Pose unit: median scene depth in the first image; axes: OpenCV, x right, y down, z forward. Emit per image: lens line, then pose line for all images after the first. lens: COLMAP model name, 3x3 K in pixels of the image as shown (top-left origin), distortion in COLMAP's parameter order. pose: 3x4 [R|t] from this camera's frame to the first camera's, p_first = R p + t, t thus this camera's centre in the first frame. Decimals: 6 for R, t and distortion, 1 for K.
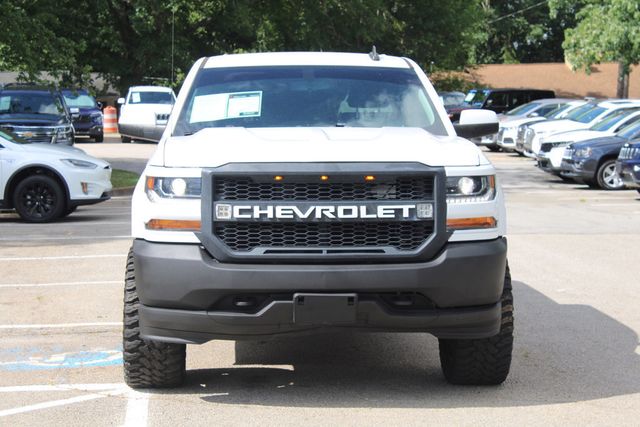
lens RADIAL K [[1499.1, 0, 320.5], [0, 1499.1, 213.0], [0, 0, 1]] dist [0.037481, 0.000000]
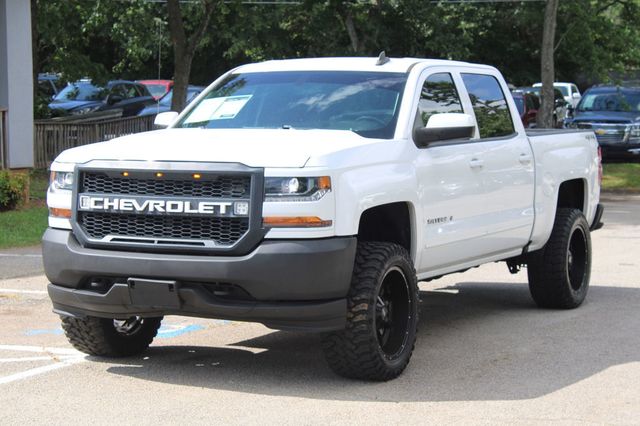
lens RADIAL K [[1499.1, 0, 316.7], [0, 1499.1, 213.3], [0, 0, 1]] dist [0.037481, 0.000000]
pose [[0.876657, 0.038243, -0.479594, 0.633958], [-0.036821, 0.999245, 0.012375, -0.013172], [0.479705, 0.006811, 0.877403, 0.086240]]
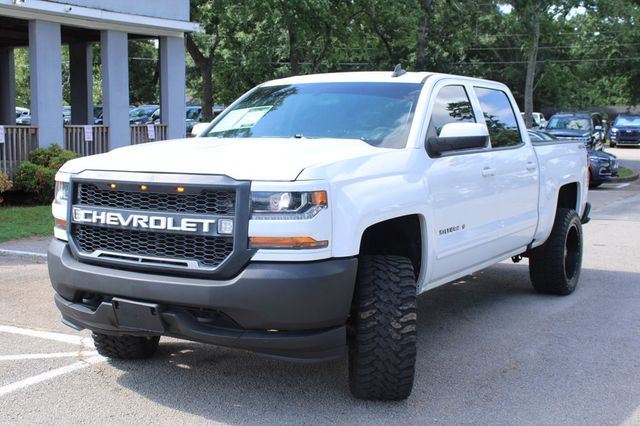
lens RADIAL K [[846.2, 0, 324.4], [0, 846.2, 212.8], [0, 0, 1]] dist [-0.111853, 0.000000]
pose [[0.837584, 0.059907, -0.543014, 0.416380], [-0.042229, 0.998095, 0.044976, -0.037208], [0.544674, -0.014740, 0.838518, 0.585684]]
